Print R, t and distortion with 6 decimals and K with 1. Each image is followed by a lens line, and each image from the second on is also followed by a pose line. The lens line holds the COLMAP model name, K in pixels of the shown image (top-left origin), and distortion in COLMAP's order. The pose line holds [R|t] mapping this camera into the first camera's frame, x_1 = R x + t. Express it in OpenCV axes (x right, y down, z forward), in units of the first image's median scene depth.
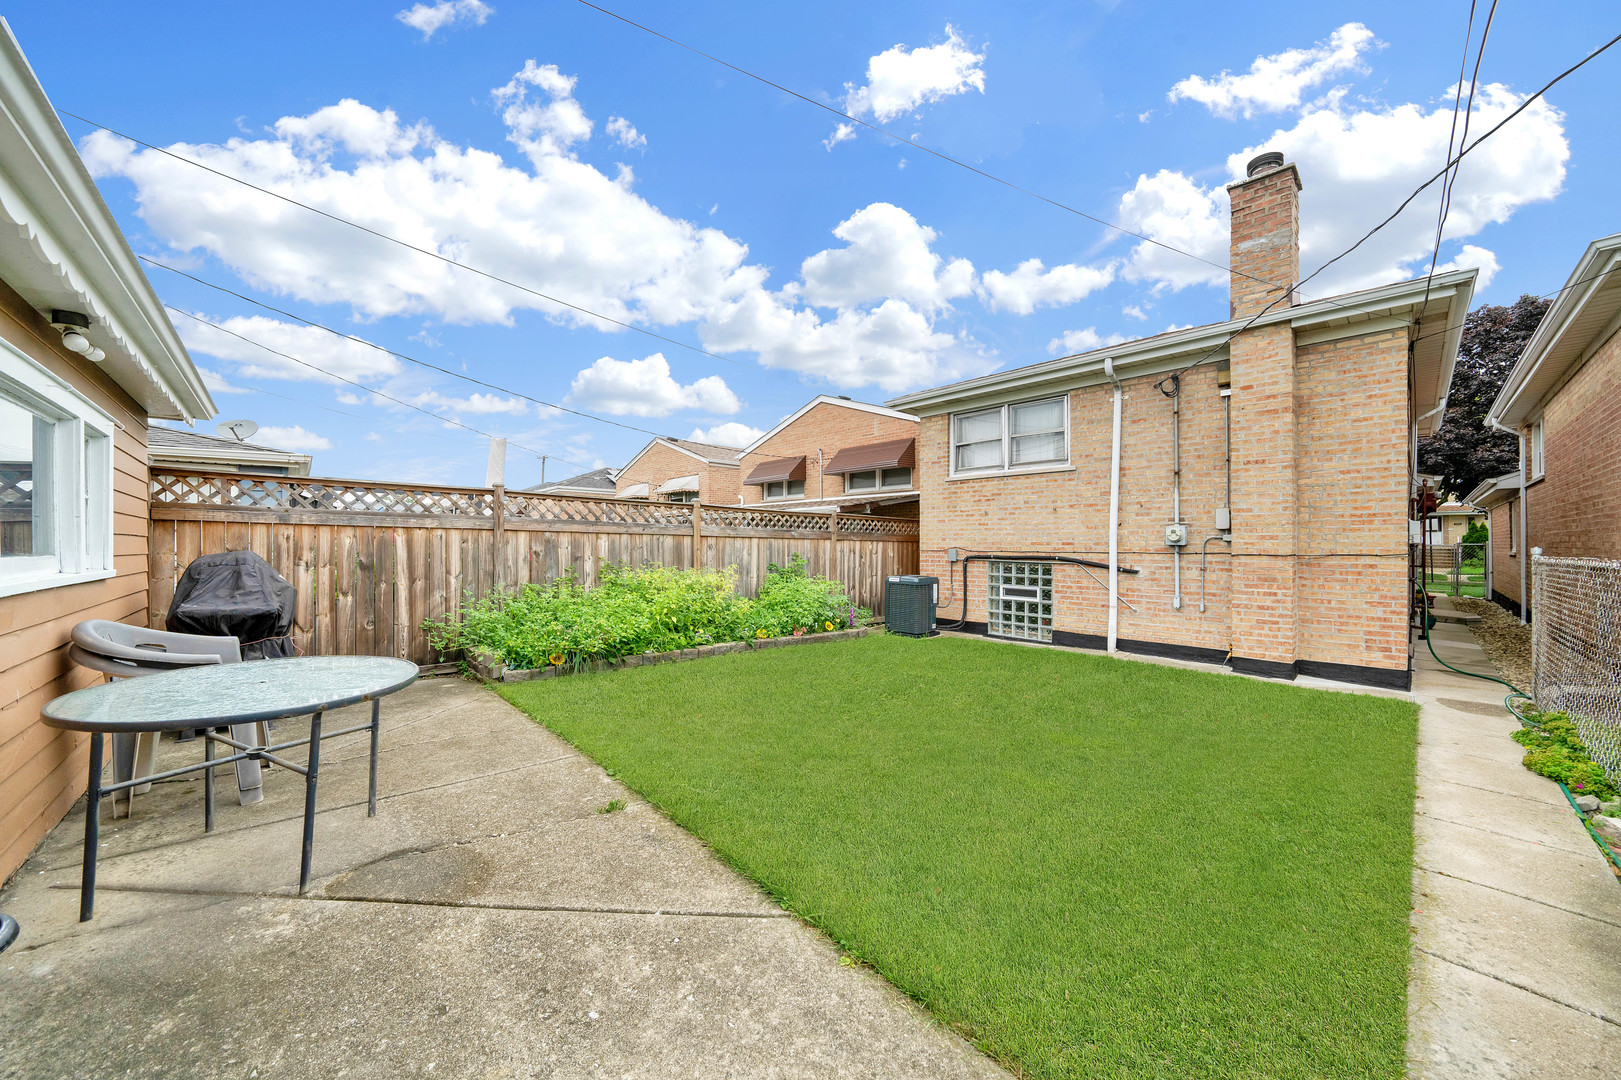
lens RADIAL K [[565.3, 0, 802.5], [0, 565.3, 539.0], [0, 0, 1]] dist [-0.001794, 0.000065]
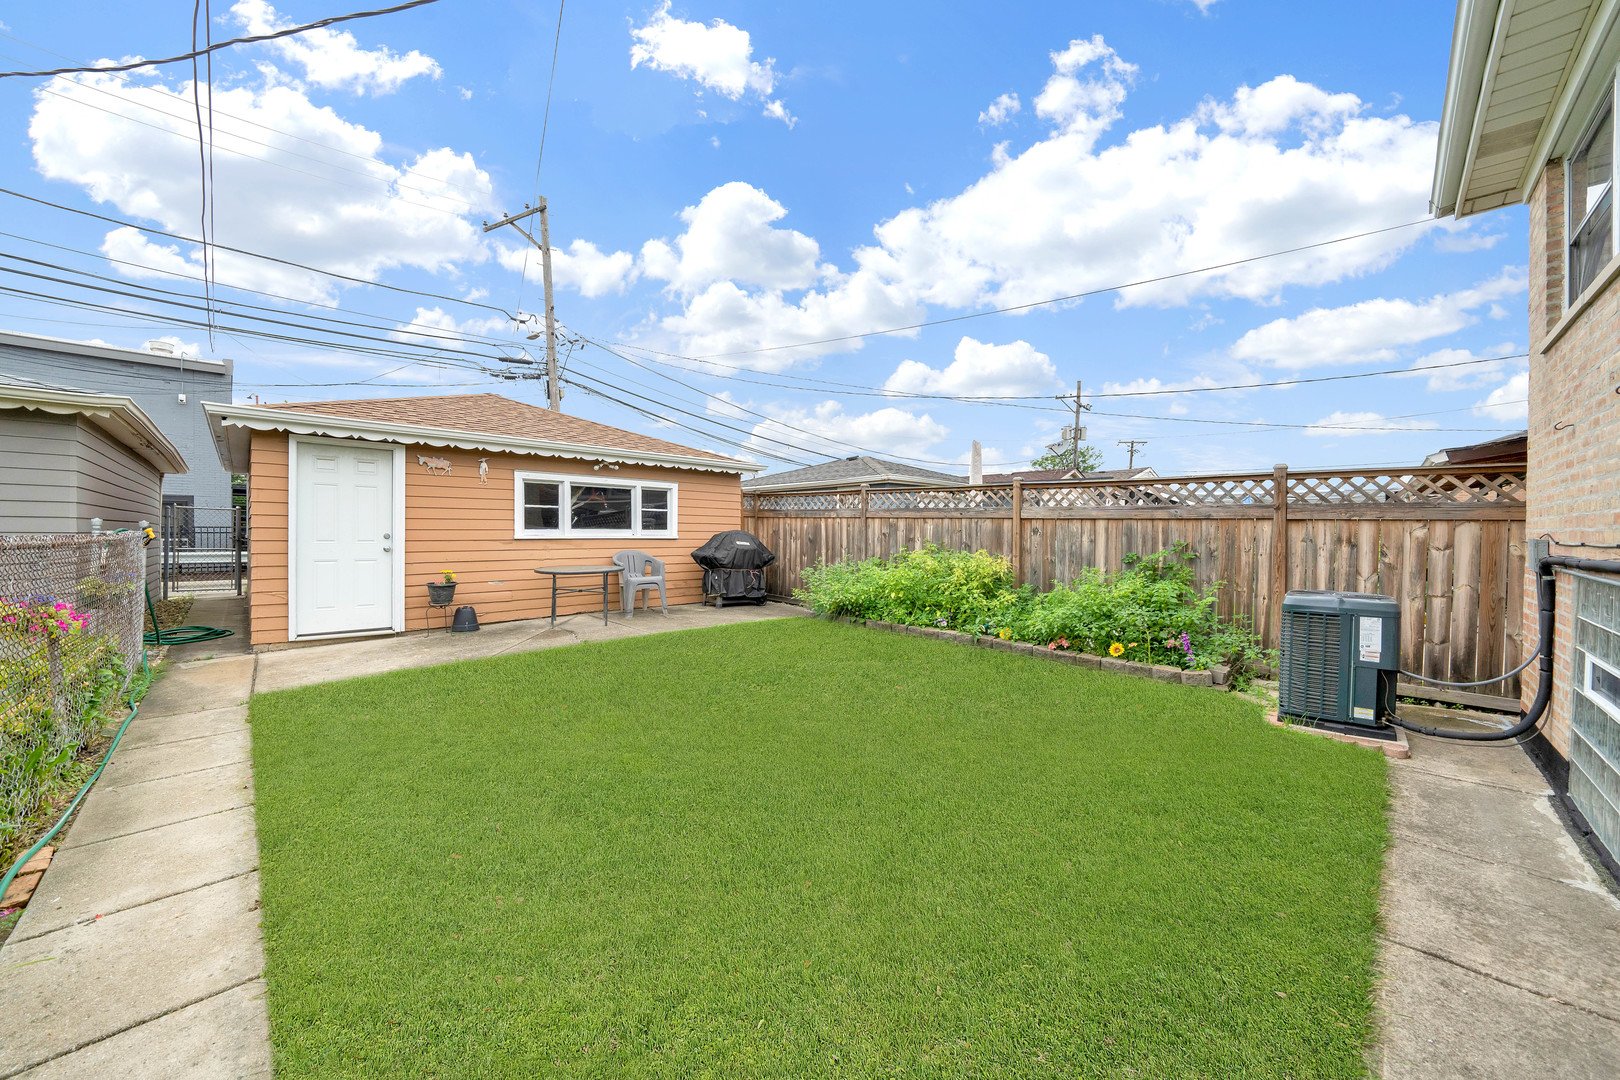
lens RADIAL K [[564.9, 0, 805.1], [0, 564.9, 539.3], [0, 0, 1]] dist [-0.001794, 0.000065]
pose [[0.044740, 0.010344, -0.998945, 0.721144], [-0.002925, 0.999943, 0.010223, 0.020134], [0.998994, 0.002464, 0.044768, 0.655012]]
